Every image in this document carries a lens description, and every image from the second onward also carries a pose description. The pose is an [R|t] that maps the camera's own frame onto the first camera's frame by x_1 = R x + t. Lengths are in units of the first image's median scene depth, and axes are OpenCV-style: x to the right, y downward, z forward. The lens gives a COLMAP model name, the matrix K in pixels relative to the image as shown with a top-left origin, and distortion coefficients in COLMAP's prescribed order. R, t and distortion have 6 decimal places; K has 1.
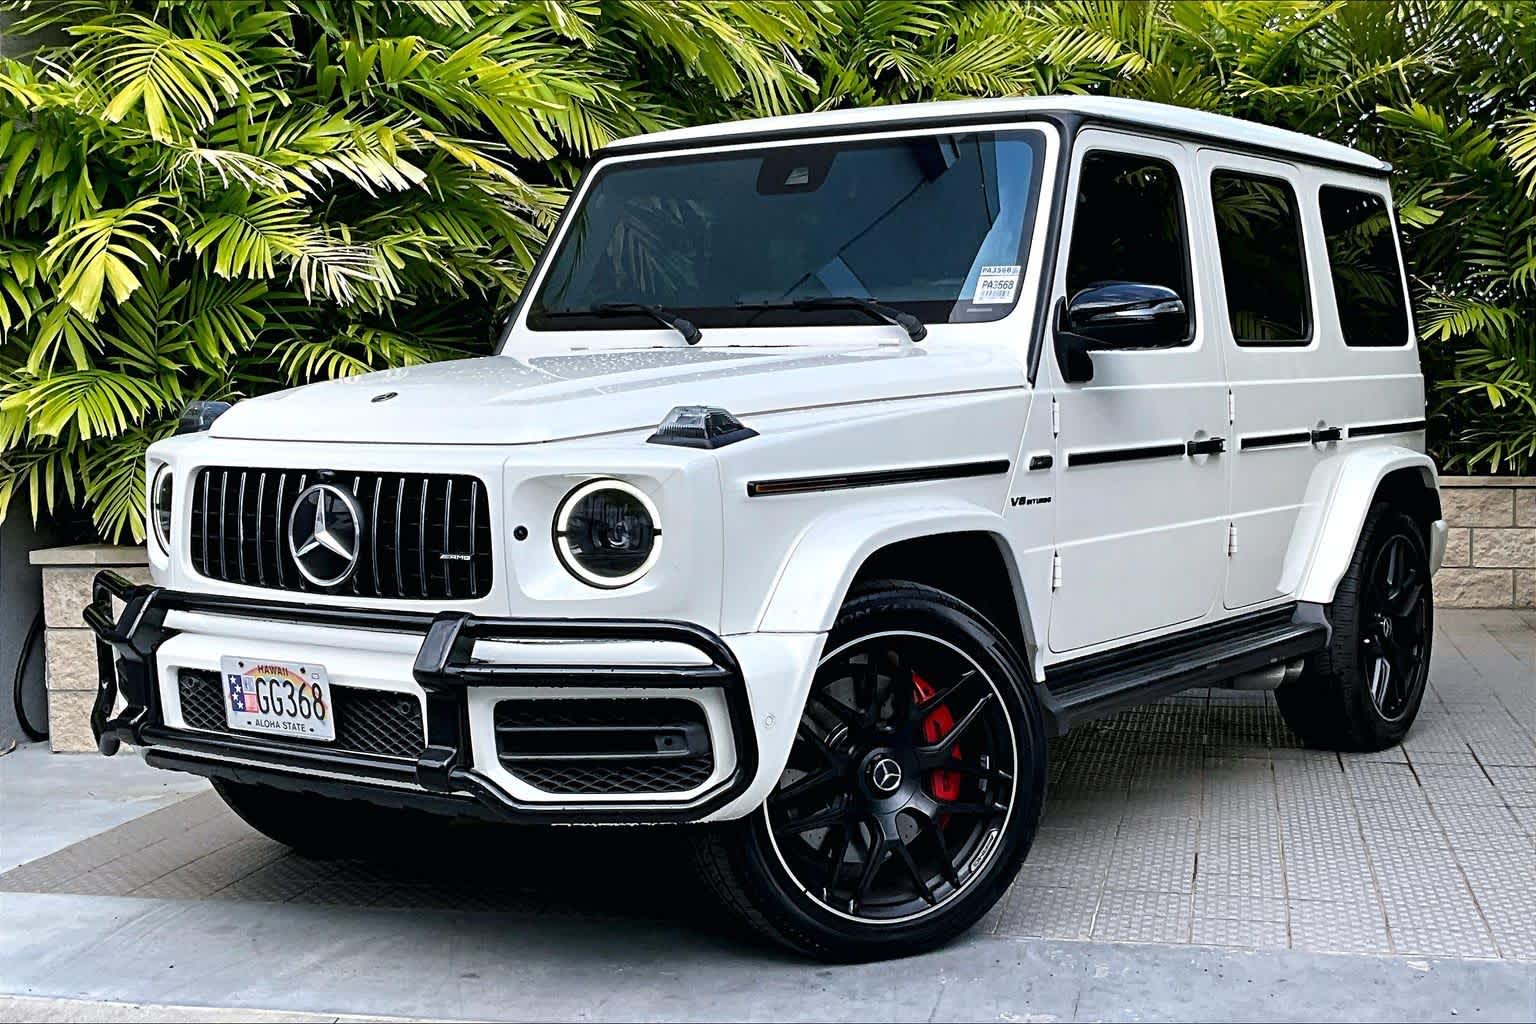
lens RADIAL K [[2048.3, 0, 754.2], [0, 2048.3, 514.6], [0, 0, 1]] dist [0.002427, 0.000000]
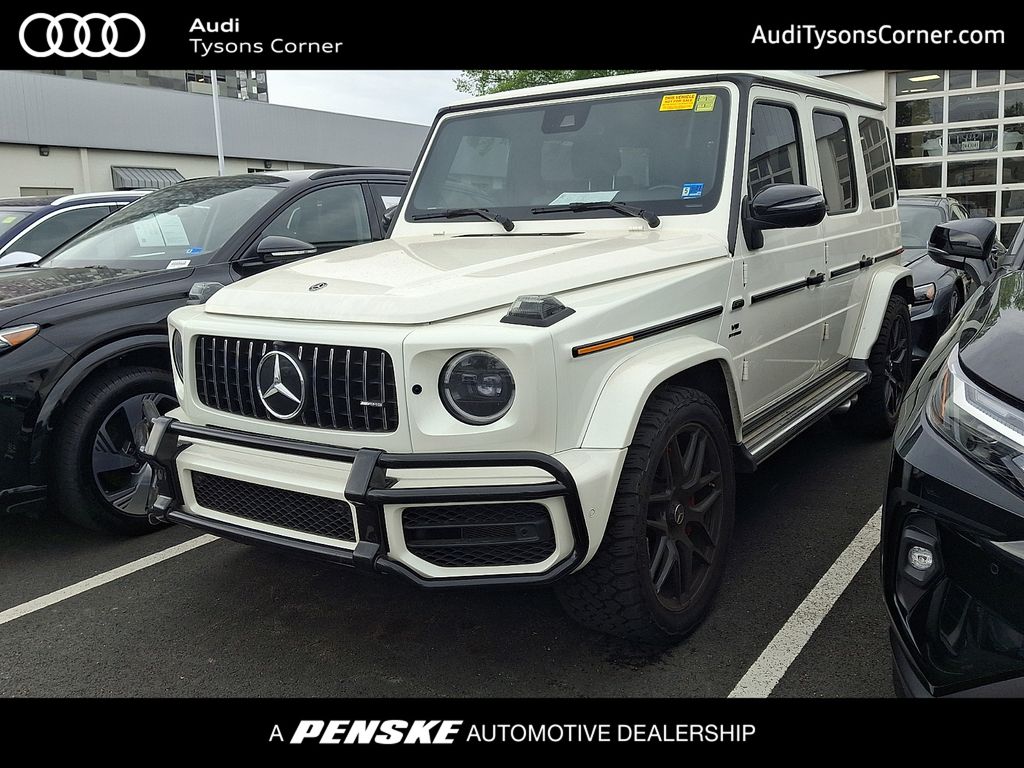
lens RADIAL K [[911.3, 0, 510.6], [0, 911.3, 380.2], [0, 0, 1]] dist [0.025050, -0.010292]
pose [[0.999413, -0.033210, 0.008366, -0.049267], [0.031970, 0.992277, 0.119855, -0.066365], [-0.012281, -0.119517, 0.992756, 0.342262]]
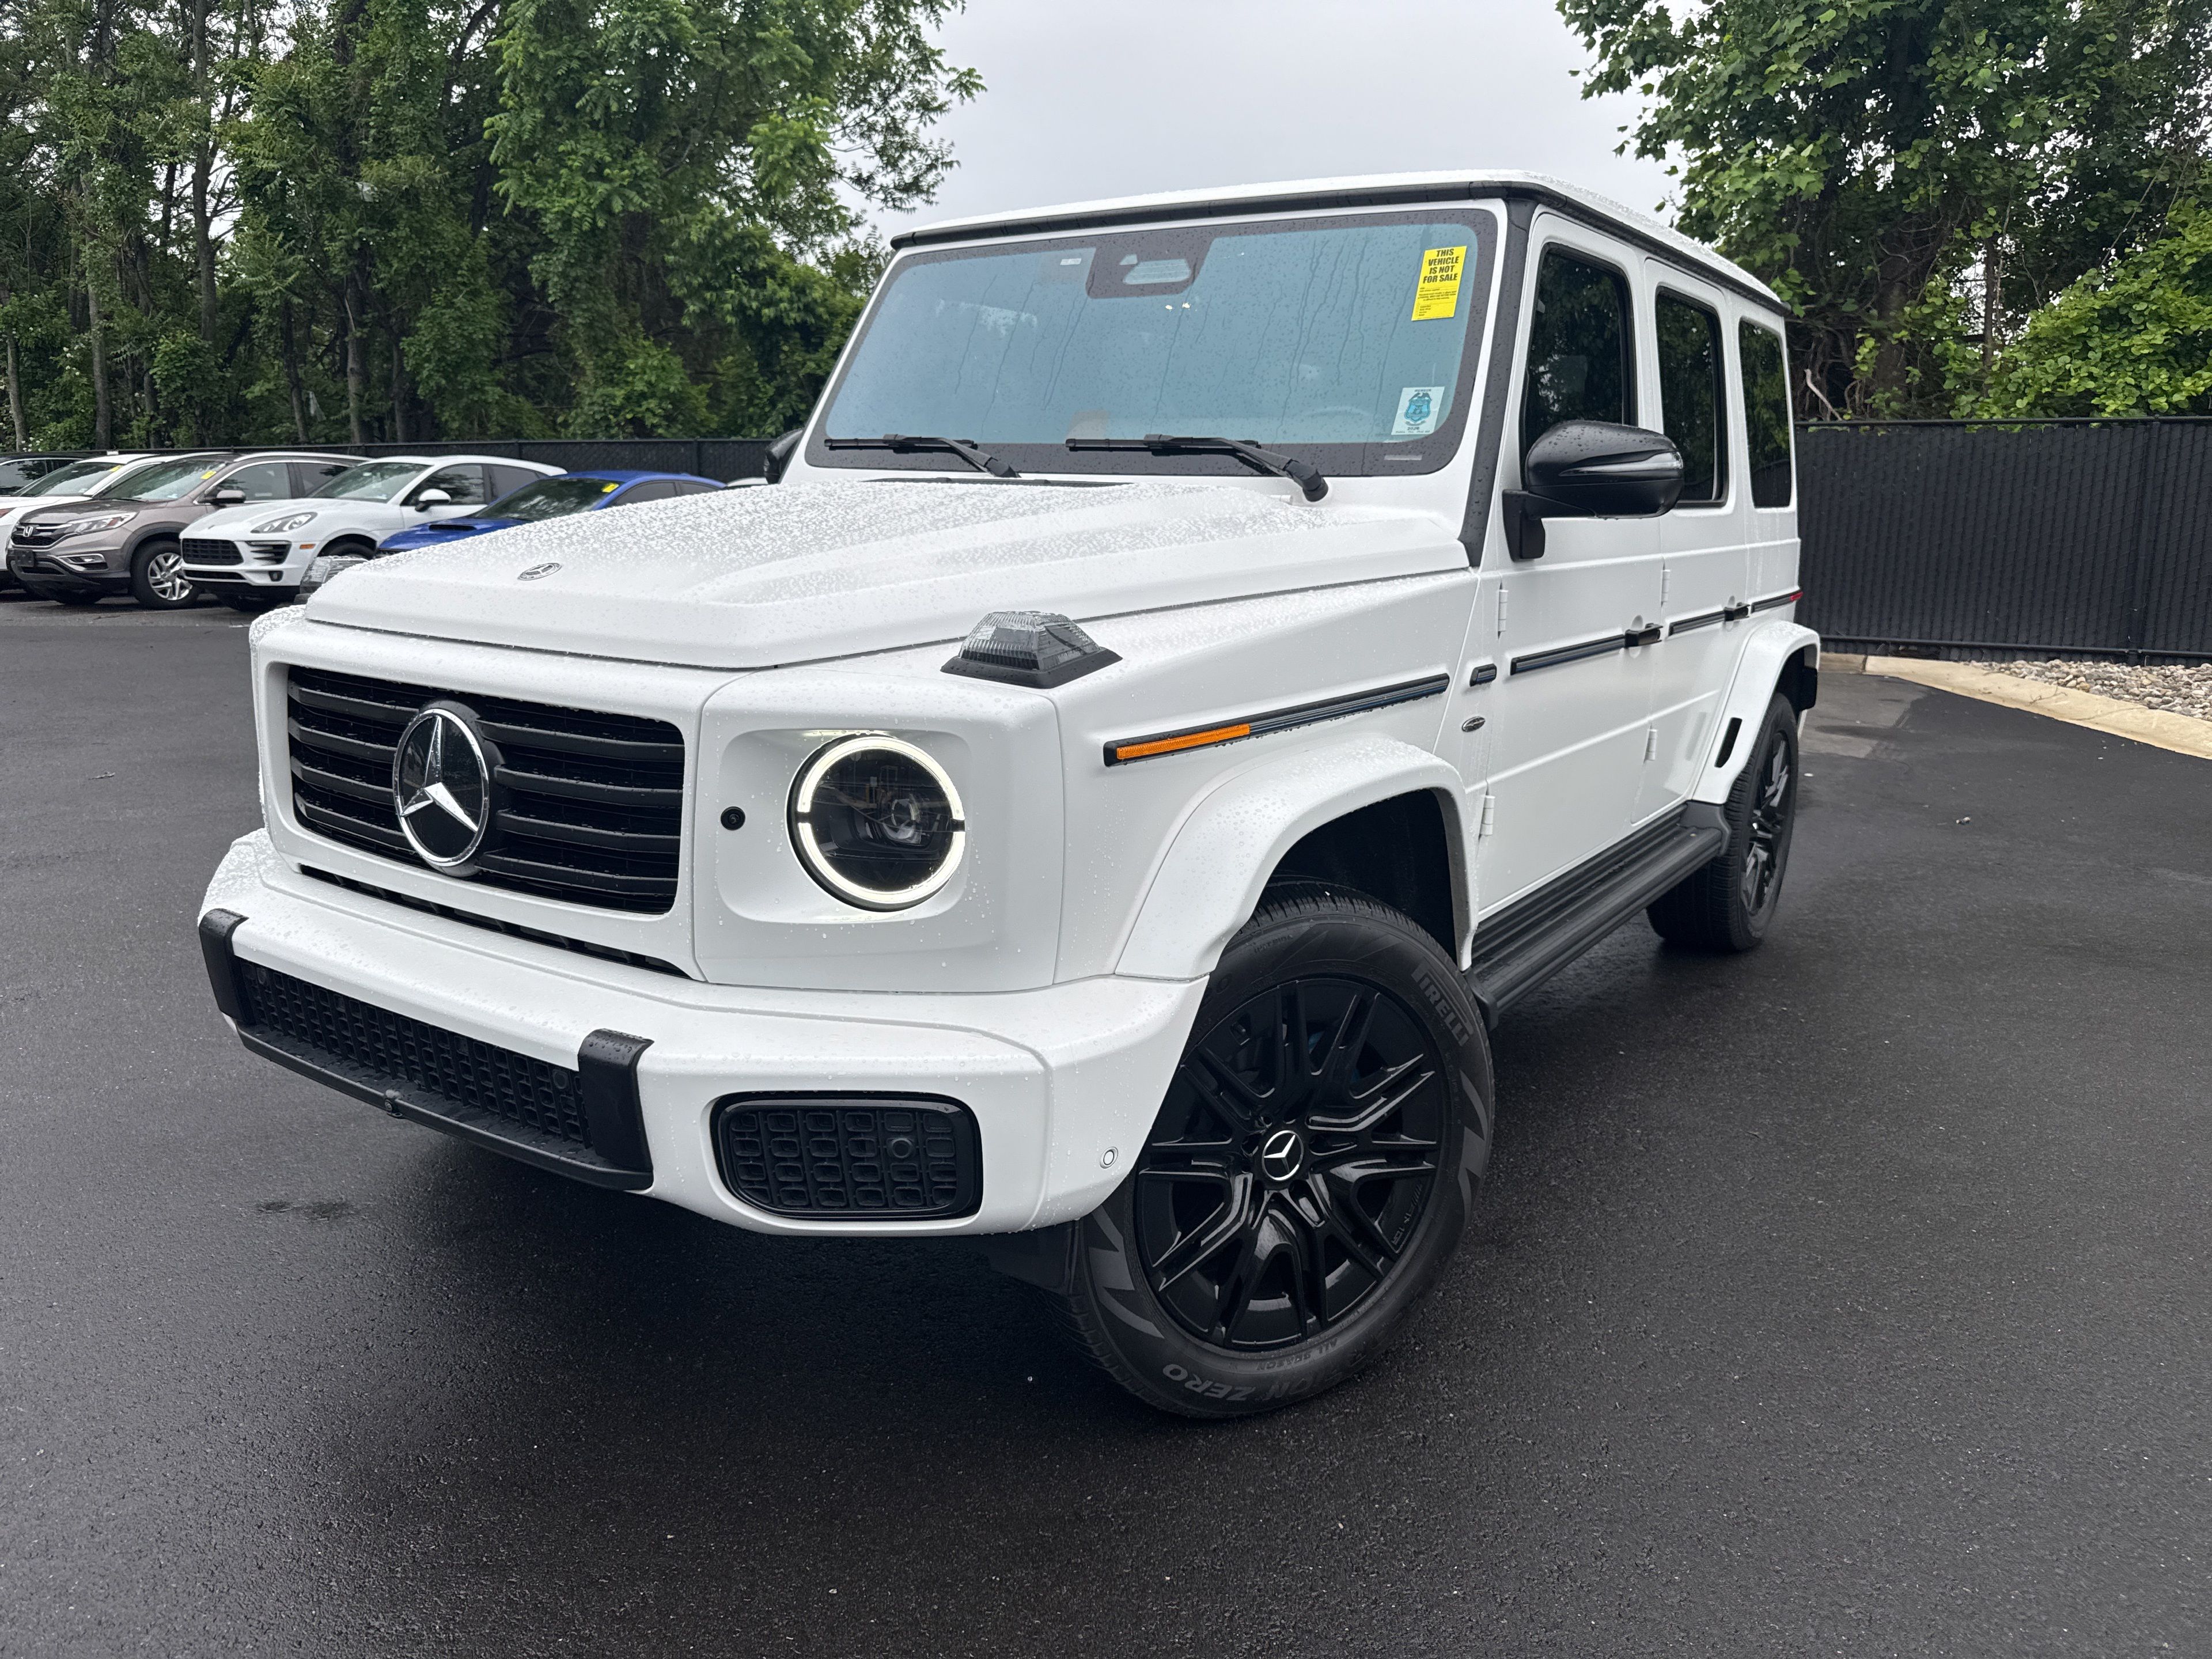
lens RADIAL K [[1650.8, 0, 1096.0], [0, 1650.8, 825.4], [0, 0, 1]] dist [0.004187, -0.011764]
pose [[0.998984, 0.024586, 0.037769, -0.022921], [-0.029370, 0.990835, 0.131848, -0.052753], [-0.034181, -0.132824, 0.990550, 0.471912]]
